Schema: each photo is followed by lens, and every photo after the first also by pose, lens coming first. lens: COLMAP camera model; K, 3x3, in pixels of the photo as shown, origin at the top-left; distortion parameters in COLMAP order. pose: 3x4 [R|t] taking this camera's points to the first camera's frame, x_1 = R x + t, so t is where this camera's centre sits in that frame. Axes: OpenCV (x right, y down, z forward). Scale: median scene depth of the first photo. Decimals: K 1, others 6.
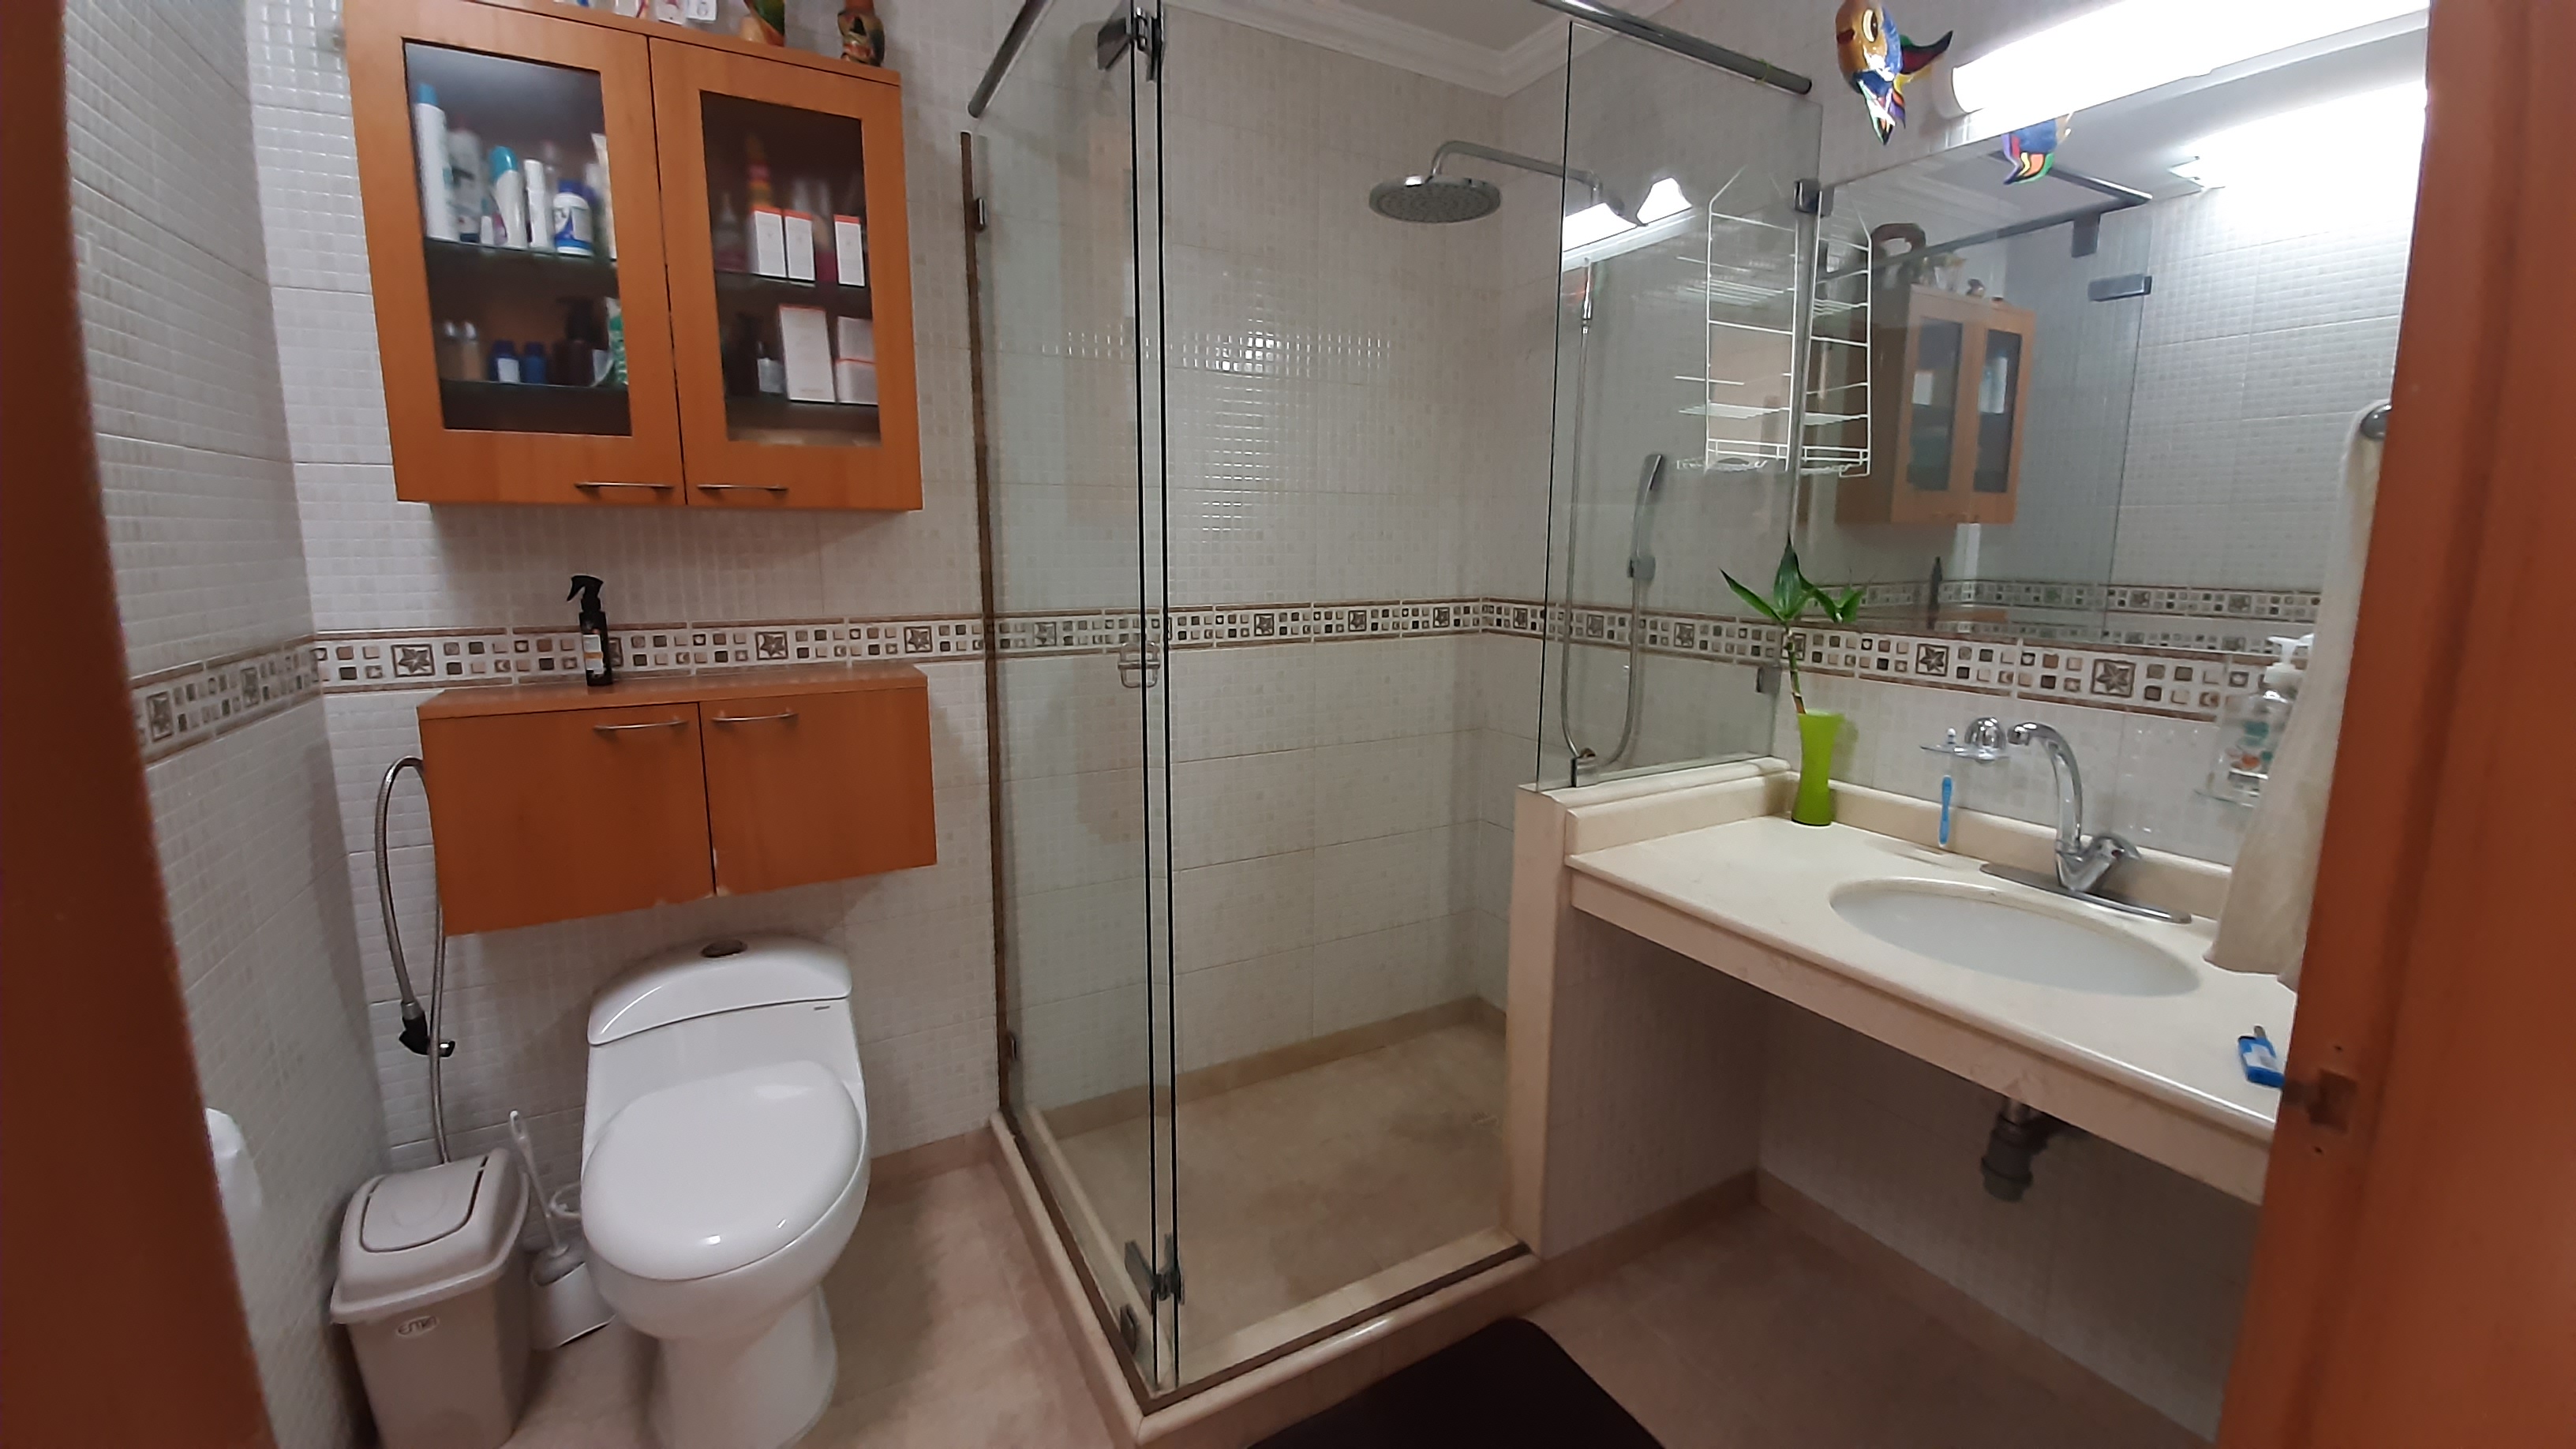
lens RADIAL K [[1016.4, 0, 1301.6], [0, 1016.4, 692.1], [0, 0, 1]] dist [0.013701, -0.013892]
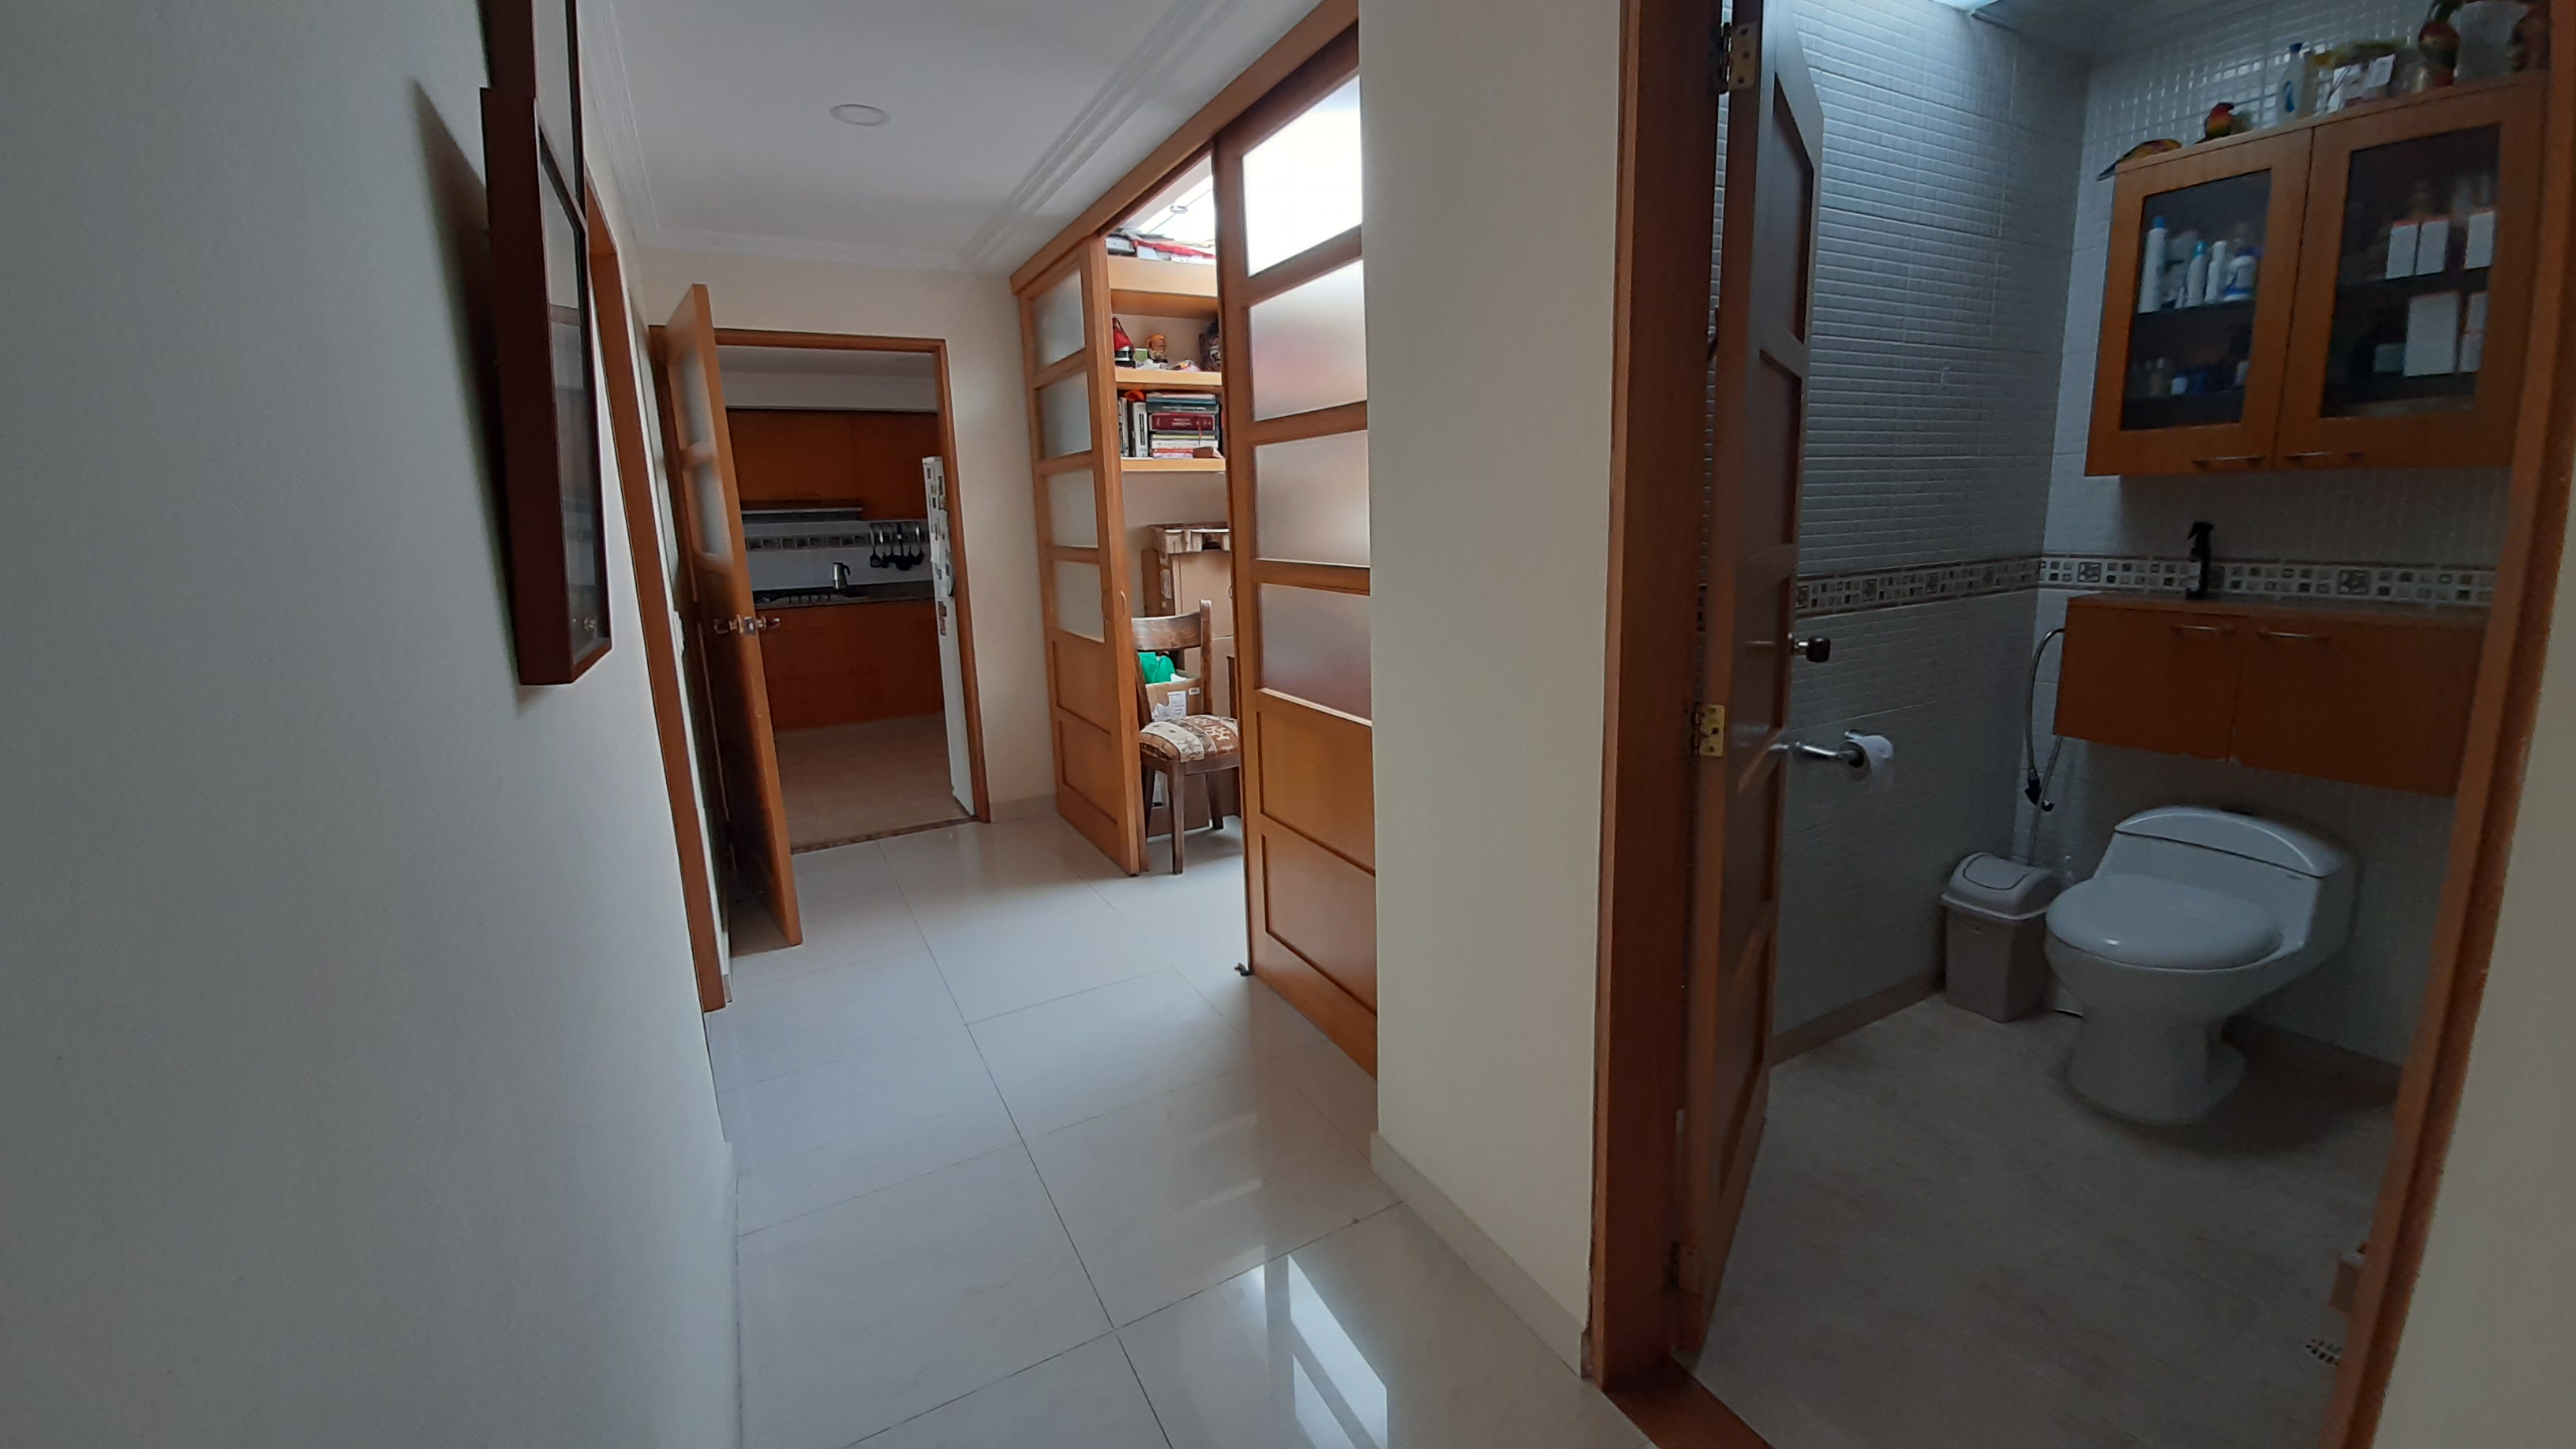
lens RADIAL K [[1016.4, 0, 1301.6], [0, 1016.4, 692.1], [0, 0, 1]] dist [0.013701, -0.013892]
pose [[0.003936, 0.175954, -0.984391, 0.747288], [-0.119826, 0.977388, 0.174223, 0.022871], [0.992787, 0.117270, 0.024931, -0.268130]]
